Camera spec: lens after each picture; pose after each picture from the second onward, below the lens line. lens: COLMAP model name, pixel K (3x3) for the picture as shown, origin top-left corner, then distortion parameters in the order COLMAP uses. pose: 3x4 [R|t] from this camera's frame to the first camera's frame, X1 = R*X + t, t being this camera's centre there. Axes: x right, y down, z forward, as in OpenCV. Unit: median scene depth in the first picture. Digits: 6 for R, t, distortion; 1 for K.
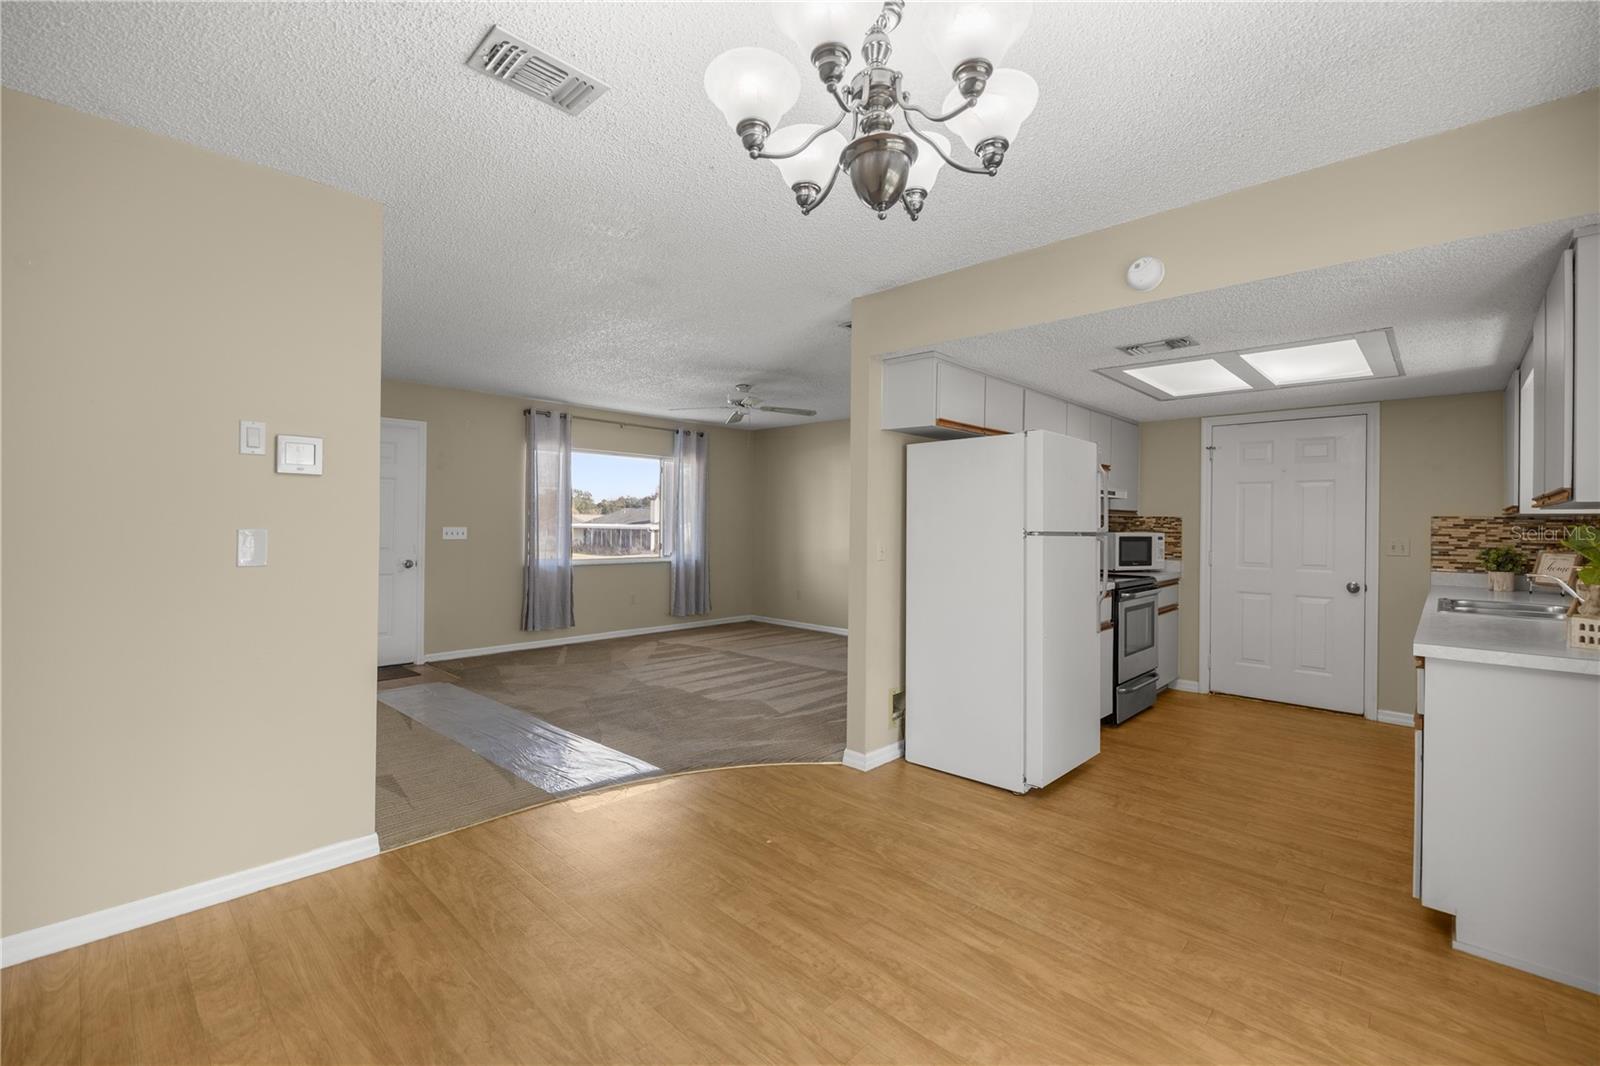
lens RADIAL K [[714.2, 0, 783.9], [0, 714.2, 521.8], [0, 0, 1]] dist [0.001657, 0.000018]
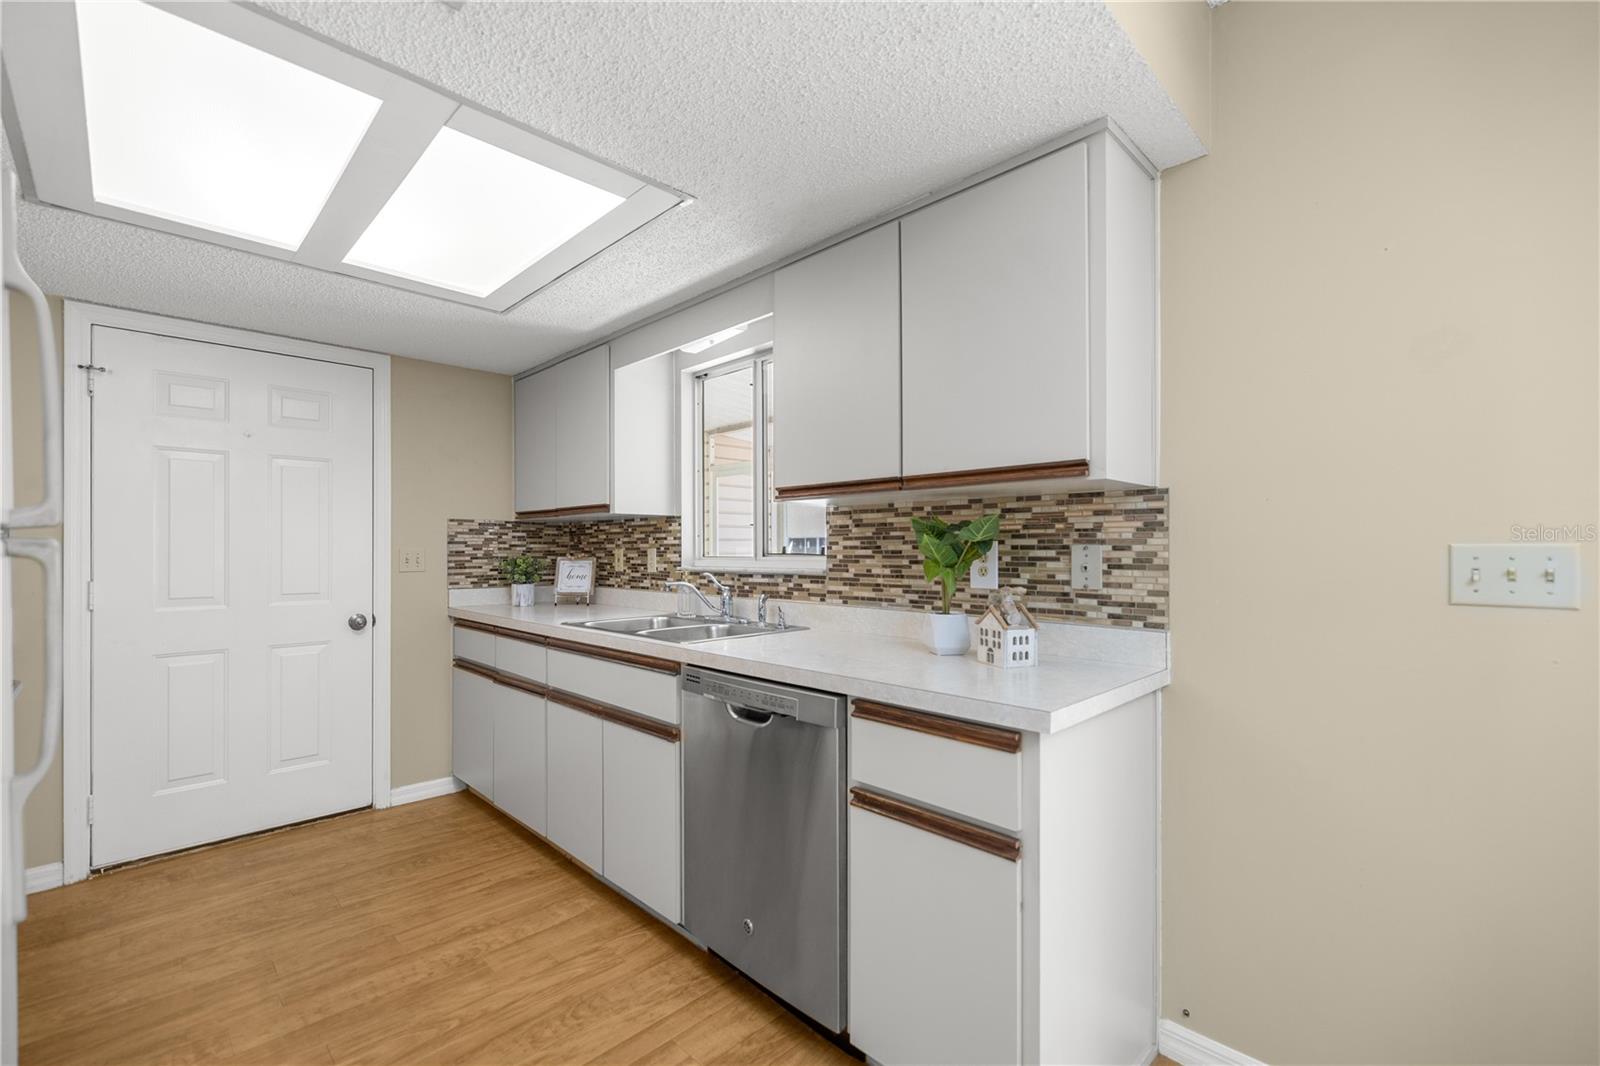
lens RADIAL K [[680.1, 0, 801.9], [0, 680.1, 542.2], [0, 0, 1]] dist [0.000833, 0.000471]
pose [[0.024102, 0.000807, 0.999709, 0.165109], [0.004881, 0.999988, -0.000925, 0.019426], [-0.999698, 0.004902, 0.024097, 0.568903]]
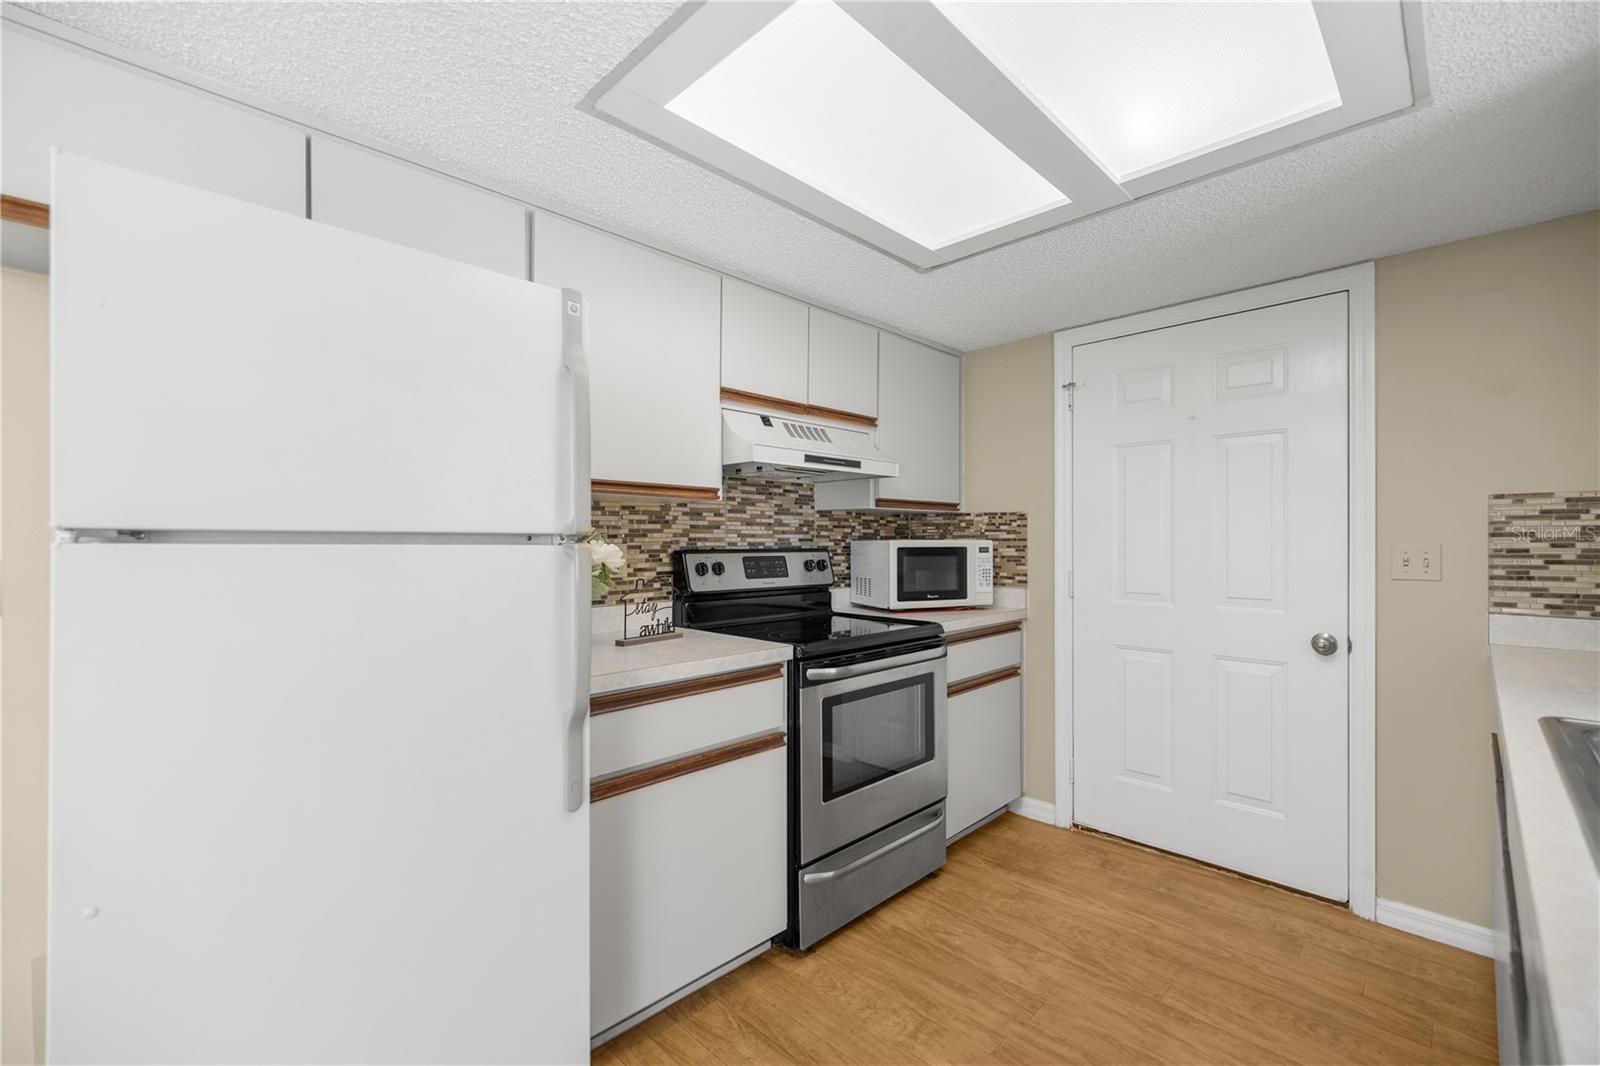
lens RADIAL K [[680.1, 0, 801.9], [0, 680.1, 542.2], [0, 0, 1]] dist [0.000833, 0.000471]
pose [[0.999534, -0.012323, -0.027923, 0.452006], [0.012409, 0.999919, 0.002930, 0.015601], [0.027885, -0.003275, 0.999606, 0.522895]]
